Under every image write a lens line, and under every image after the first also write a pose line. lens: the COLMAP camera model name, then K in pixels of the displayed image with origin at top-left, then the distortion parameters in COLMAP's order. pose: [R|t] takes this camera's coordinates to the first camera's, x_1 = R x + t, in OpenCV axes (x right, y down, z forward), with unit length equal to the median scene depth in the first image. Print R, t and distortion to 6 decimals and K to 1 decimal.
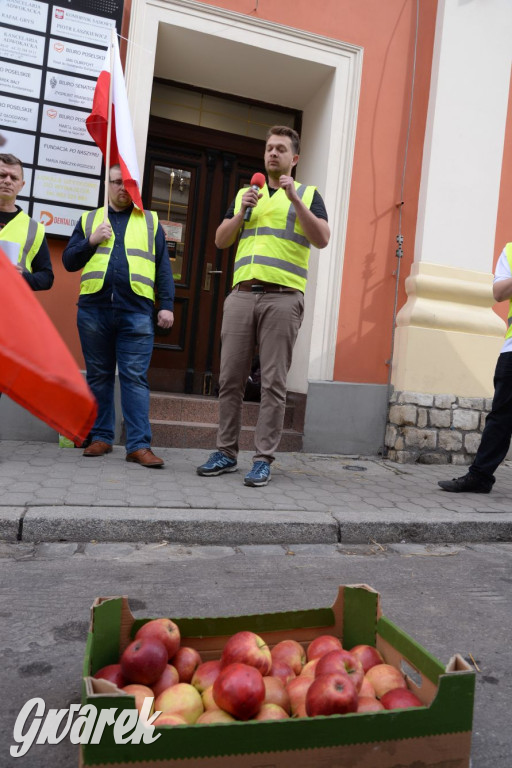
lens RADIAL K [[575.8, 0, 256.0], [0, 575.8, 384.0], [0, 0, 1]] dist [-0.059158, 0.051541]
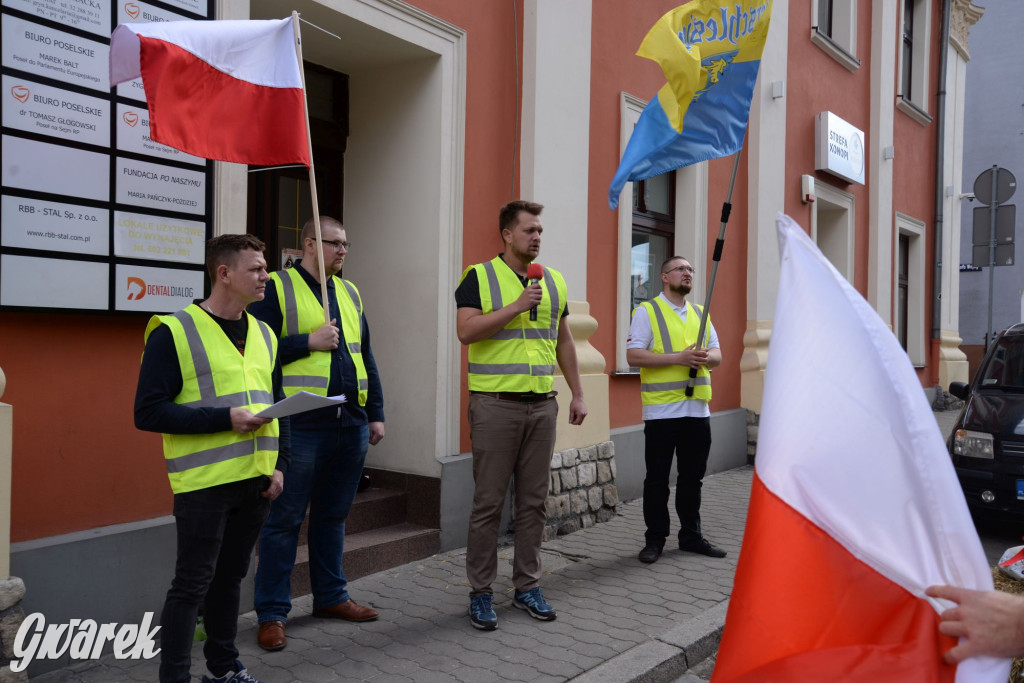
lens RADIAL K [[906.6, 0, 513.0], [0, 906.6, 346.6], [0, 0, 1]] dist [0.024240, 0.023570]
pose [[0.783939, -0.085866, 0.614872, -0.587307], [0.068436, 0.996306, 0.051879, -0.221777], [-0.617055, 0.001409, 0.786919, -0.035978]]
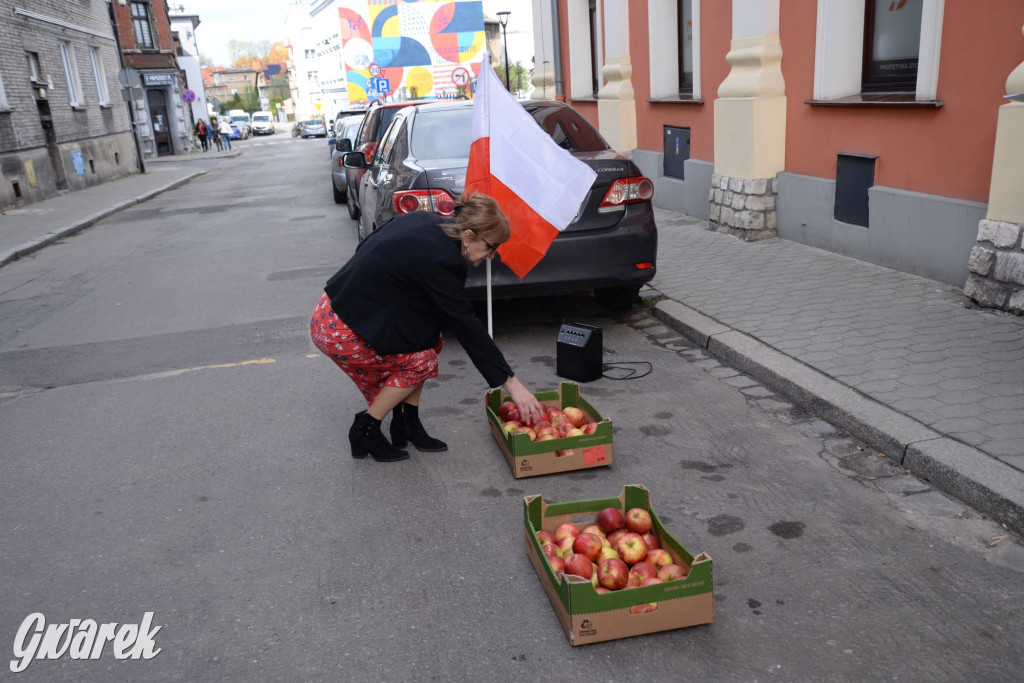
lens RADIAL K [[918.5, 0, 512.0], [0, 918.5, 341.5], [0, 0, 1]] dist [0.009533, 0.074289]
pose [[-0.042122, 0.181727, -0.982447, 0.588287], [0.060537, 0.981977, 0.179044, -0.135849], [0.997277, -0.051932, -0.052364, 0.207311]]
